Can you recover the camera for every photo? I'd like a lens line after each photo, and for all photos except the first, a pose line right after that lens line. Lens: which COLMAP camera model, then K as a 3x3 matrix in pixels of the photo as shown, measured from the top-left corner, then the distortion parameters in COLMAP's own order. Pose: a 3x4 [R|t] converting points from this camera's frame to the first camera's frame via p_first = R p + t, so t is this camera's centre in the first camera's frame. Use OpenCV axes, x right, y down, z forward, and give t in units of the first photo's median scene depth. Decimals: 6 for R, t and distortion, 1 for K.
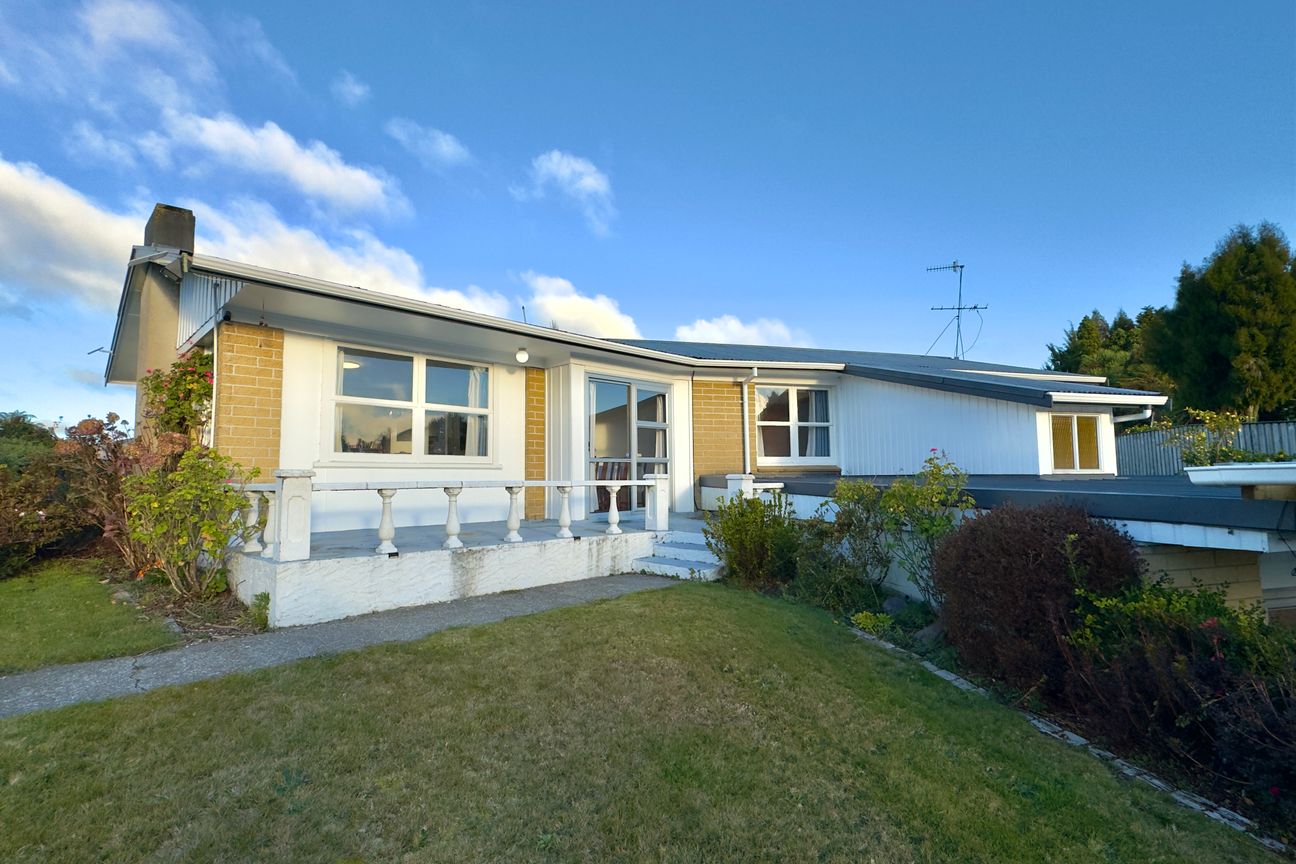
lens RADIAL K [[604.4, 0, 648.0], [0, 604.4, 432.0], [0, 0, 1]] dist [0.002150, 0.000782]
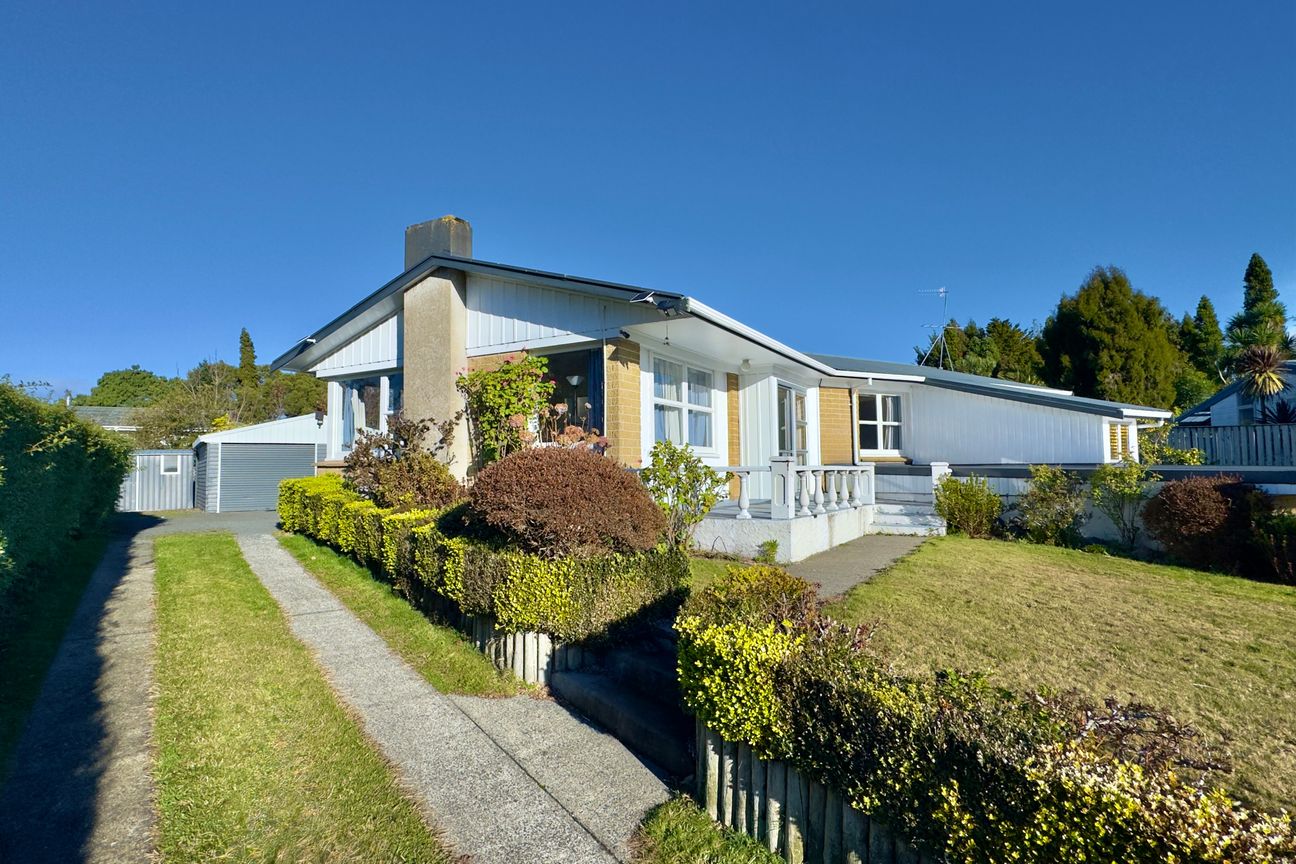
lens RADIAL K [[662.1, 0, 648.0], [0, 662.1, 432.0], [0, 0, 1]] dist [-0.002699, -0.000504]
pose [[0.969279, 0.014872, 0.245515, -0.563449], [-0.018767, 0.999732, 0.013531, -0.004488], [-0.245248, -0.017723, 0.969298, -0.202032]]
